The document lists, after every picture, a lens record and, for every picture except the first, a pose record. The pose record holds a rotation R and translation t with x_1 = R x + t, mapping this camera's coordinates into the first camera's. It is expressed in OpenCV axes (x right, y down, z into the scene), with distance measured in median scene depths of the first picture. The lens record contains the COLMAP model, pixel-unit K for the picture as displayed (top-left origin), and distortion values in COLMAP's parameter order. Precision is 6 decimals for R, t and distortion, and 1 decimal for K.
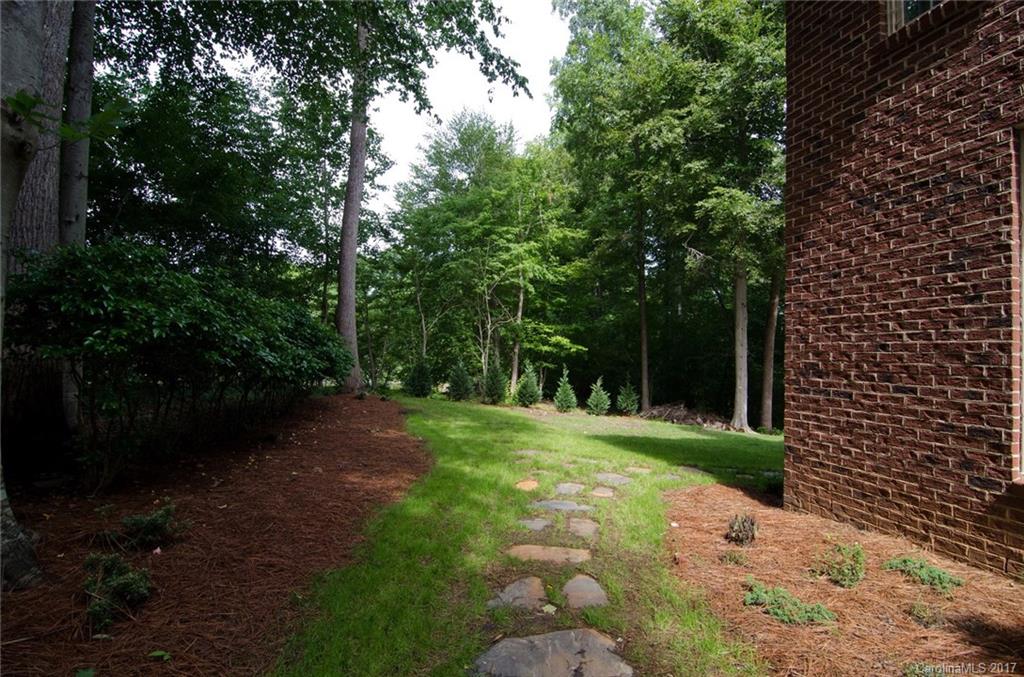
lens RADIAL K [[495.3, 0, 512.6], [0, 495.3, 339.6], [0, 0, 1]] dist [-0.014432, -0.004133]
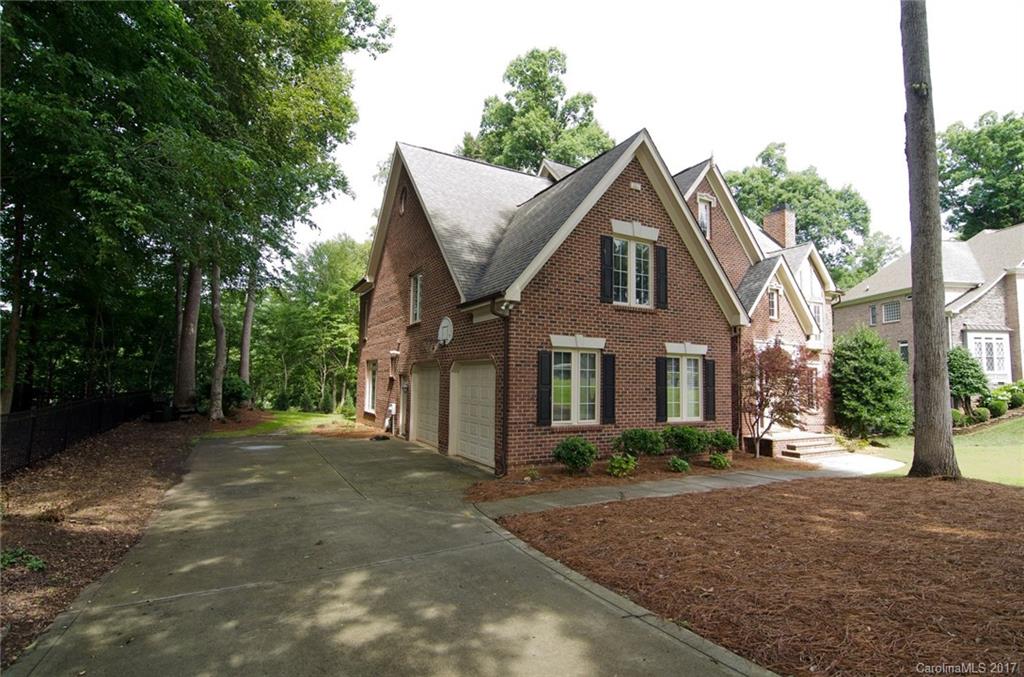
lens RADIAL K [[495.3, 0, 510.3], [0, 495.3, 342.3], [0, 0, 1]] dist [-0.014432, -0.004133]
pose [[0.963257, 0.019405, 0.267879, 0.114486], [-0.001679, 0.997802, -0.066244, -0.014628], [-0.268576, 0.063360, 0.961173, -0.881331]]
